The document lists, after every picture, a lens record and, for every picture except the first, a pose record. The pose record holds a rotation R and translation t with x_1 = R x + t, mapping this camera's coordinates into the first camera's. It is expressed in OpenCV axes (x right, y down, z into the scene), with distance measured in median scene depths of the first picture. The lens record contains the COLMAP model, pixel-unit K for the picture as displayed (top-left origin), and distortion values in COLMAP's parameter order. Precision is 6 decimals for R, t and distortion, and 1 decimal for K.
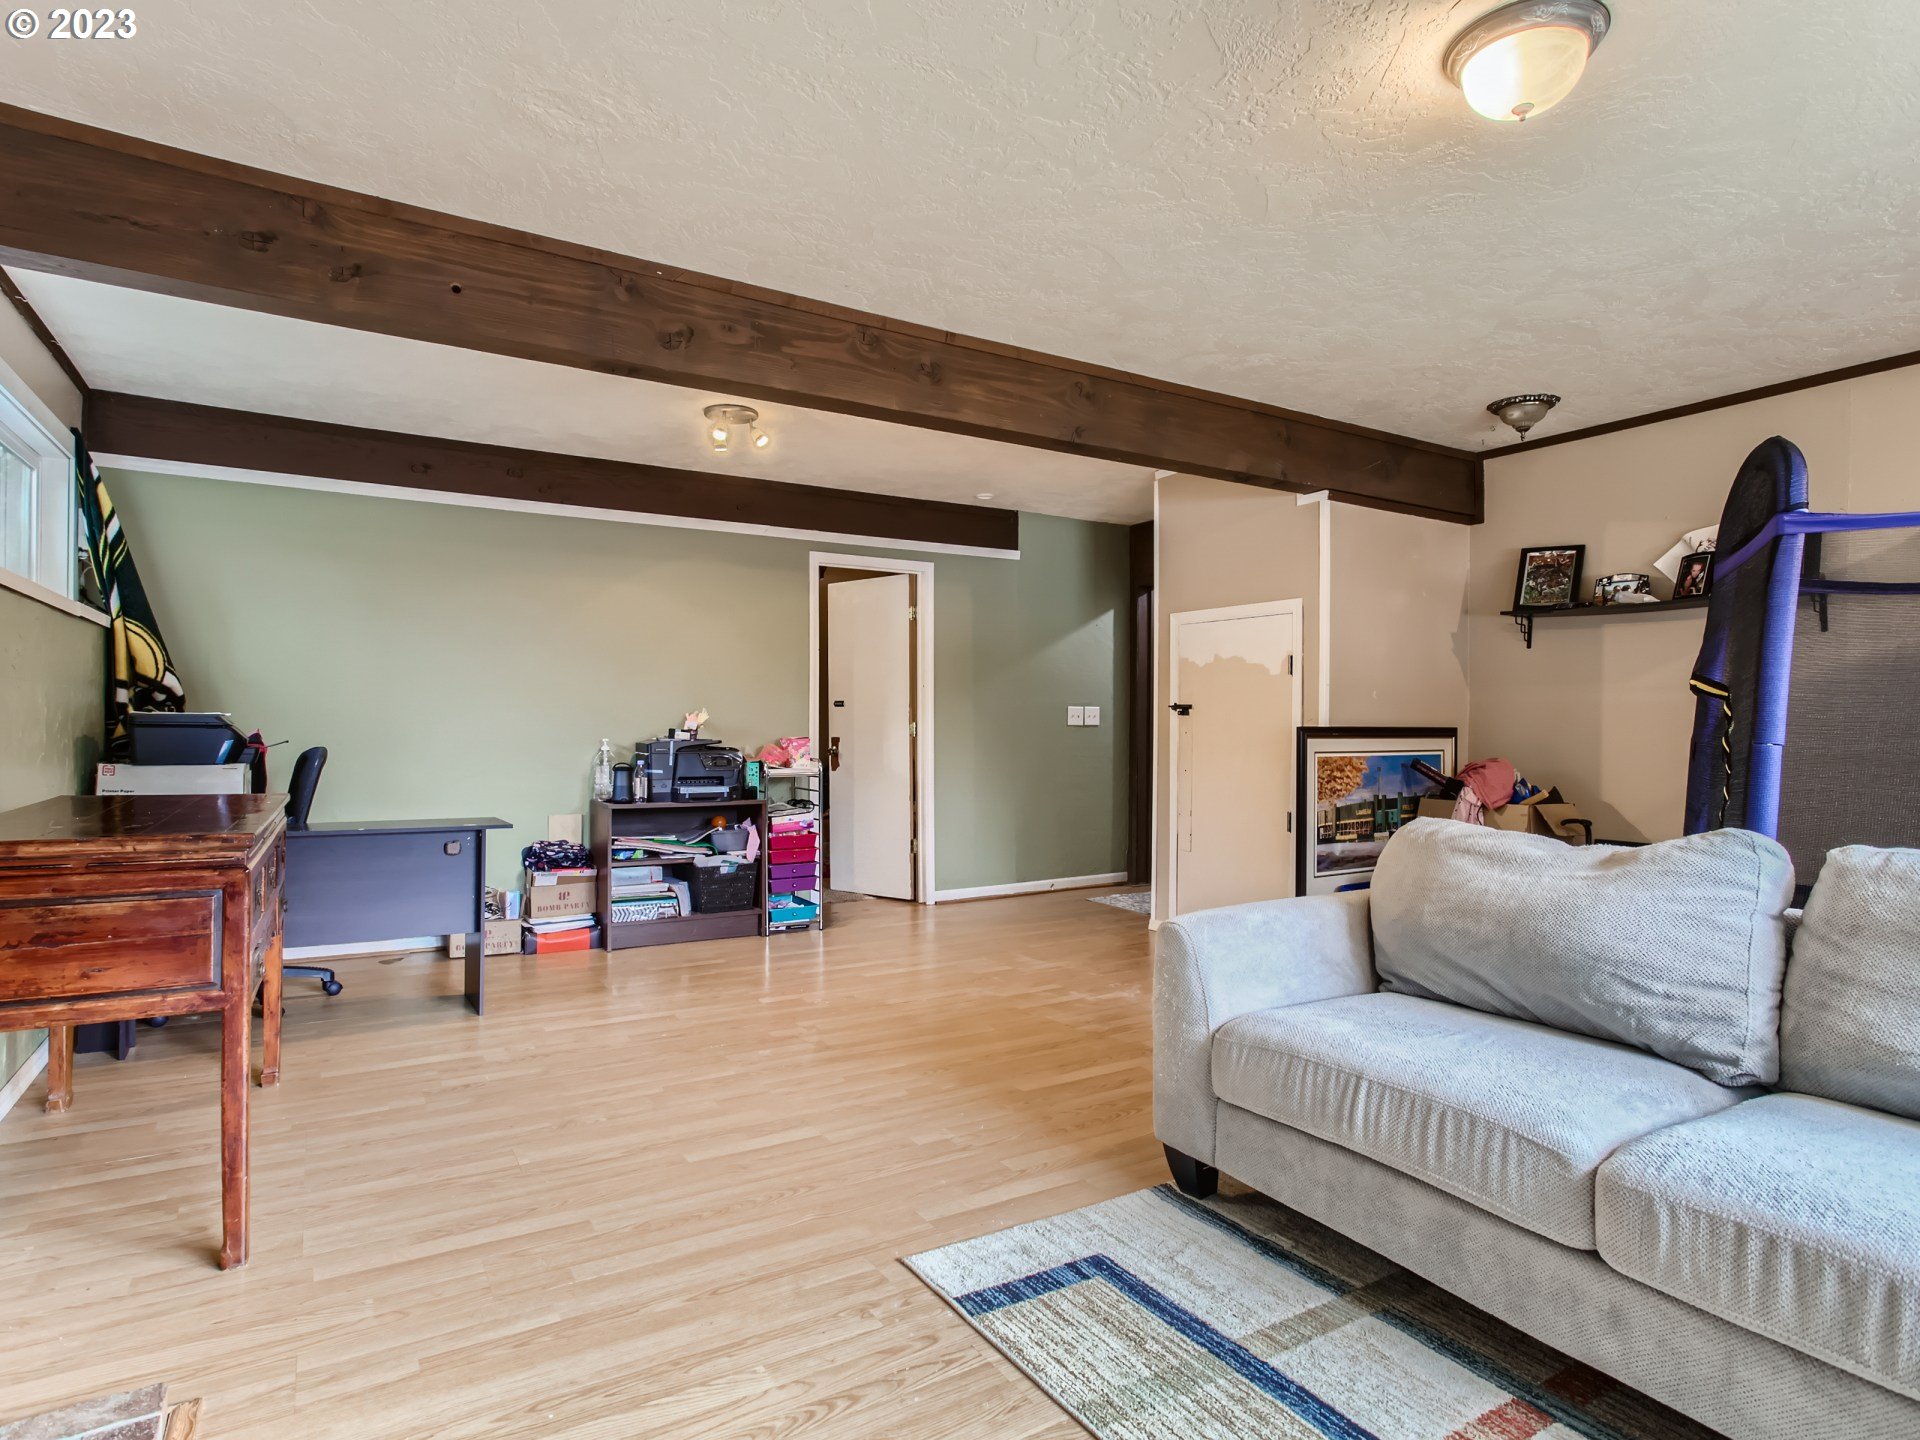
lens RADIAL K [[1043.4, 0, 961.3], [0, 1043.4, 729.2], [0, 0, 1]] dist [-0.038356, 0.026104]
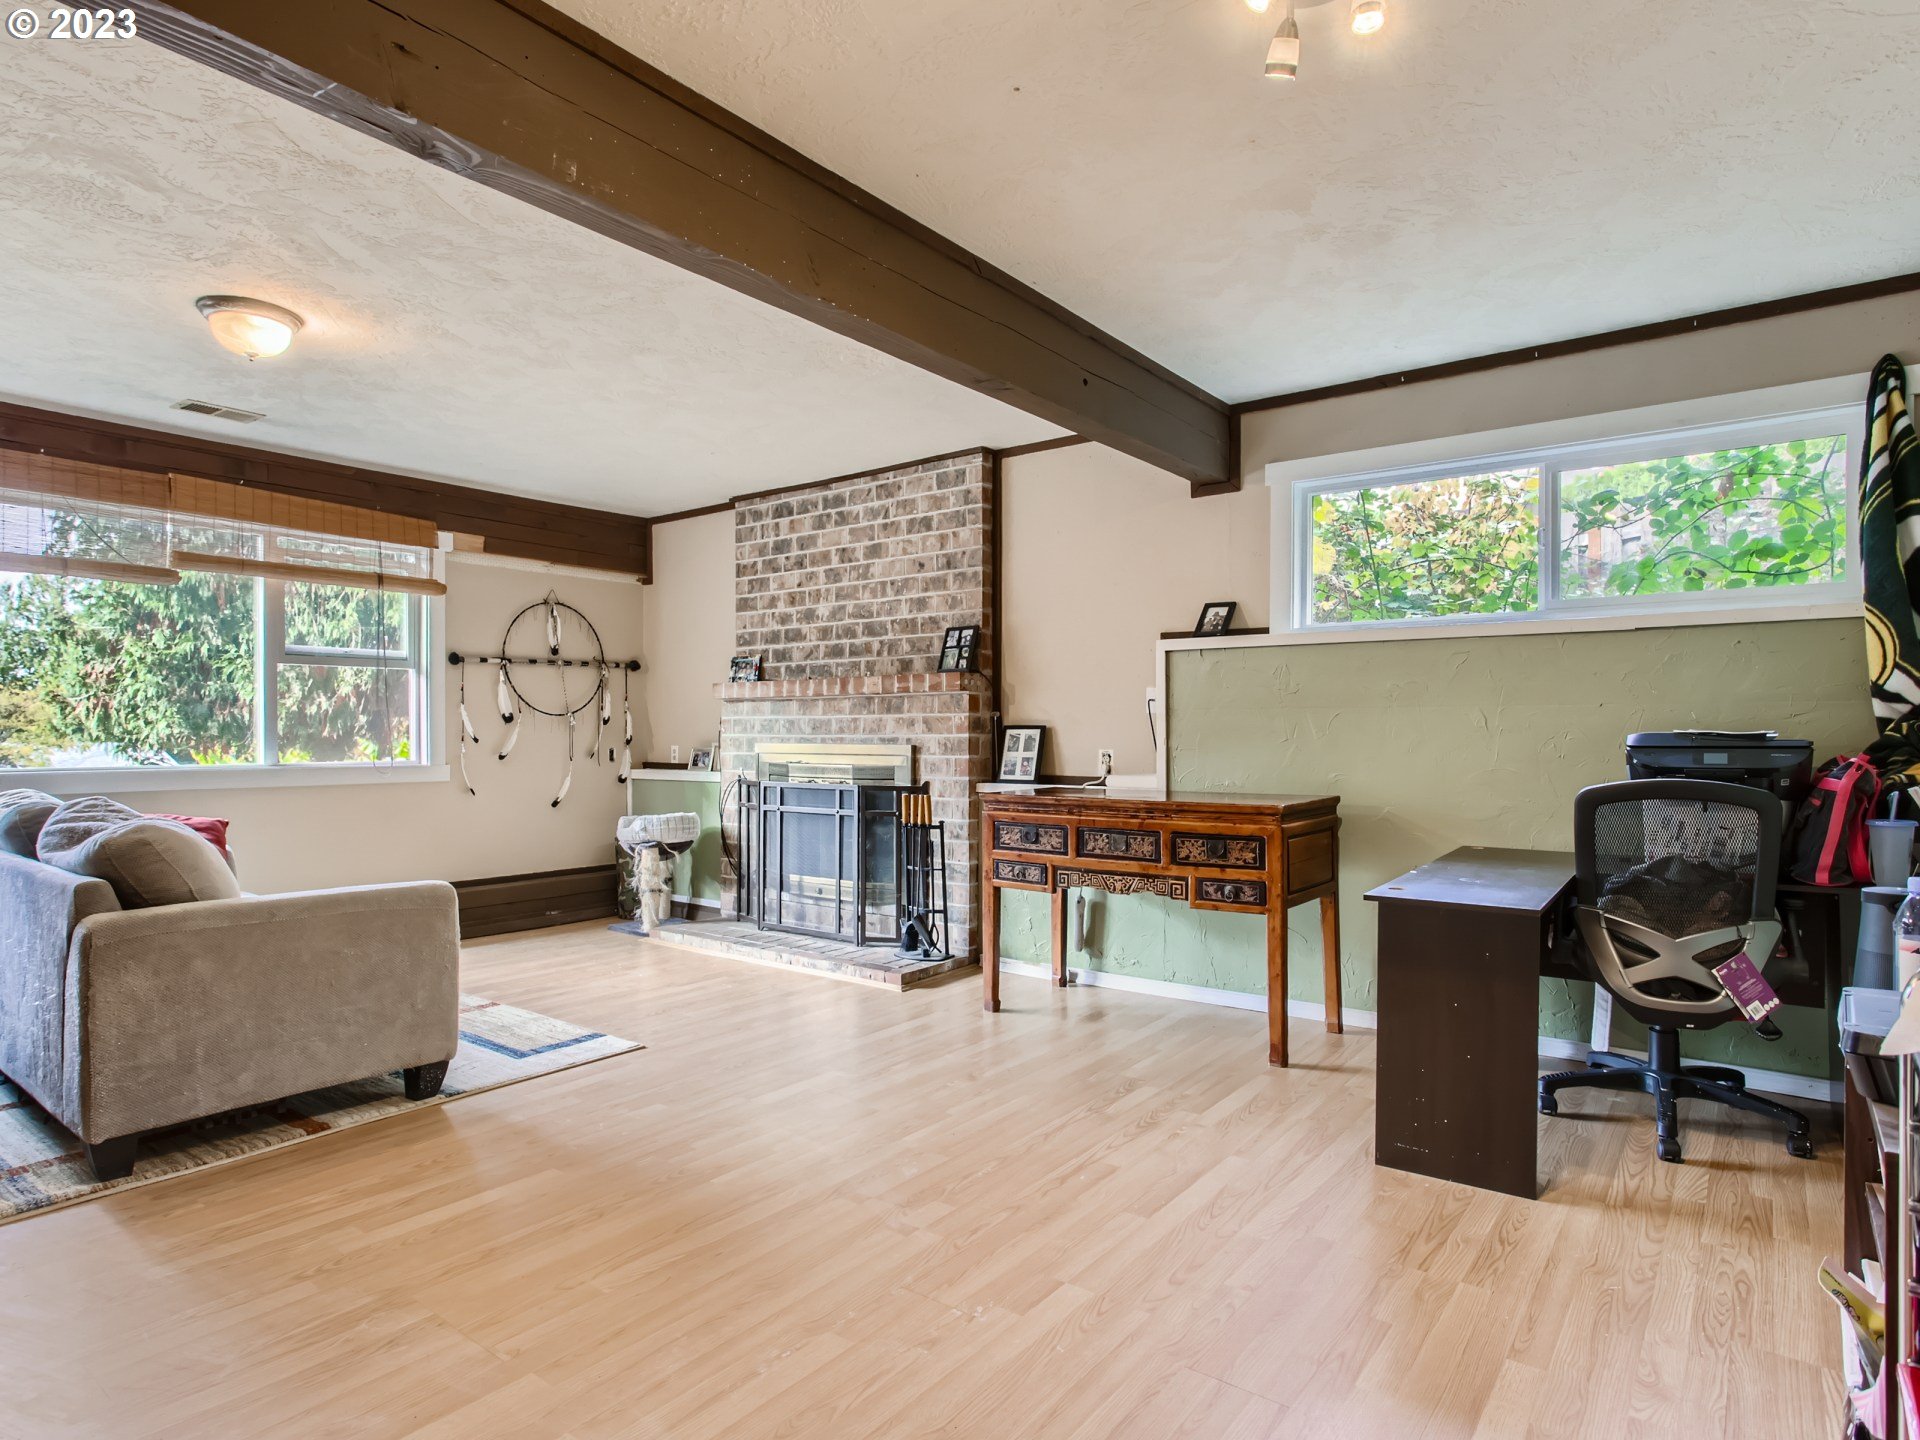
lens RADIAL K [[1043.4, 0, 961.3], [0, 1043.4, 729.2], [0, 0, 1]] dist [-0.038356, 0.026104]
pose [[-0.928102, -0.010851, -0.372167, 0.065601], [-0.009856, 0.999941, -0.004575, -0.009747], [0.372195, -0.000578, -0.928154, 1.826481]]
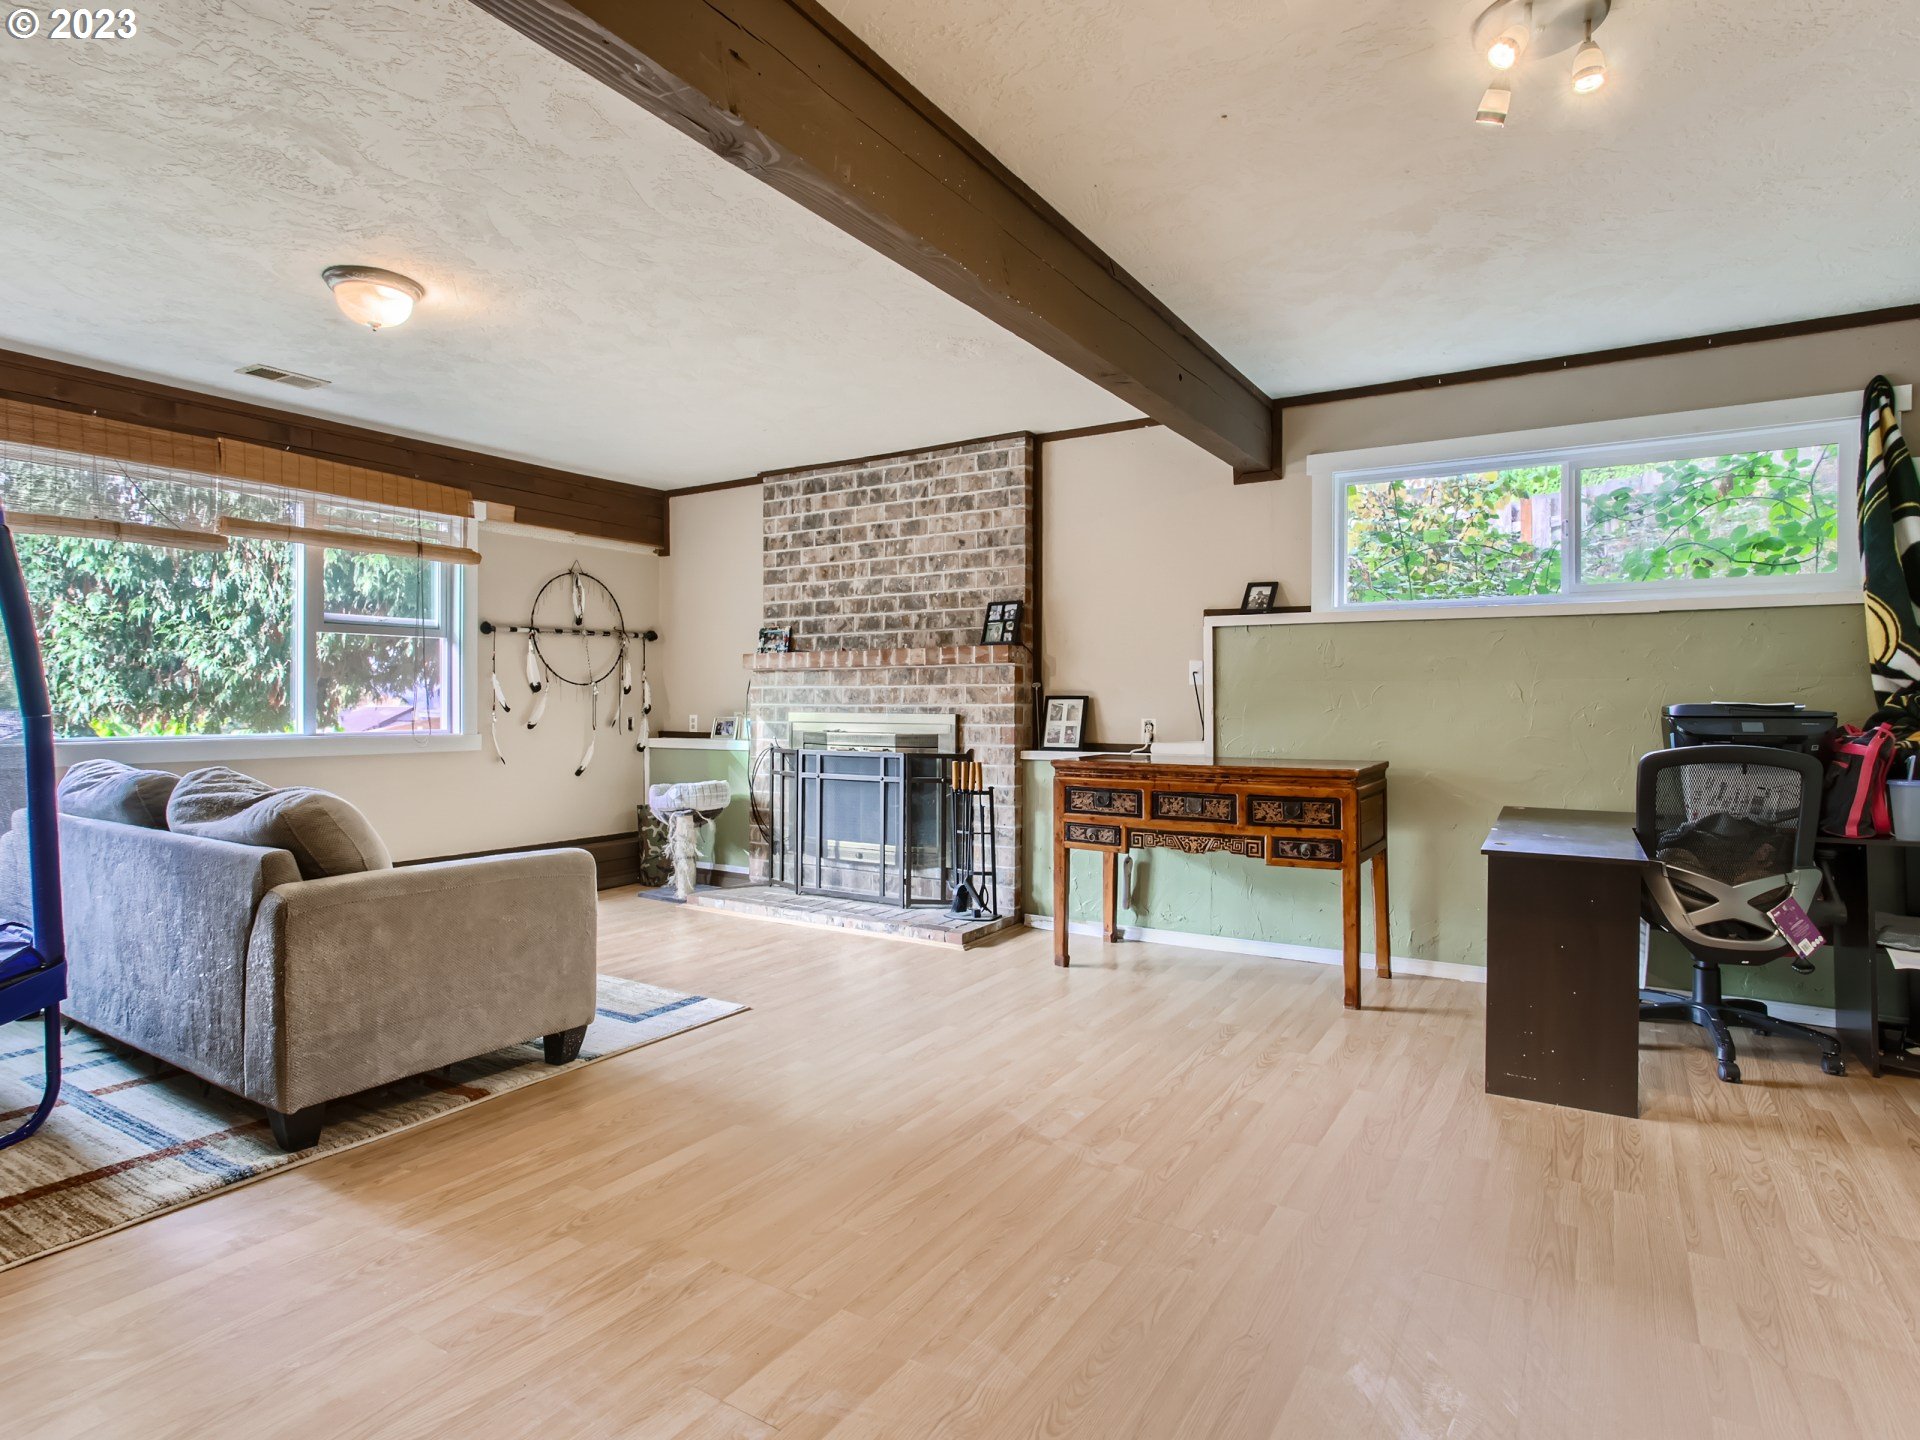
lens RADIAL K [[1017.7, 0, 959.7], [0, 1017.7, 692.8], [0, 0, 1]] dist [-0.040940, 0.028763]
pose [[-0.891025, -0.014986, -0.453707, 0.271980], [-0.011185, 0.999876, -0.011059, -0.008747], [0.453817, -0.004779, -0.891082, 1.768685]]
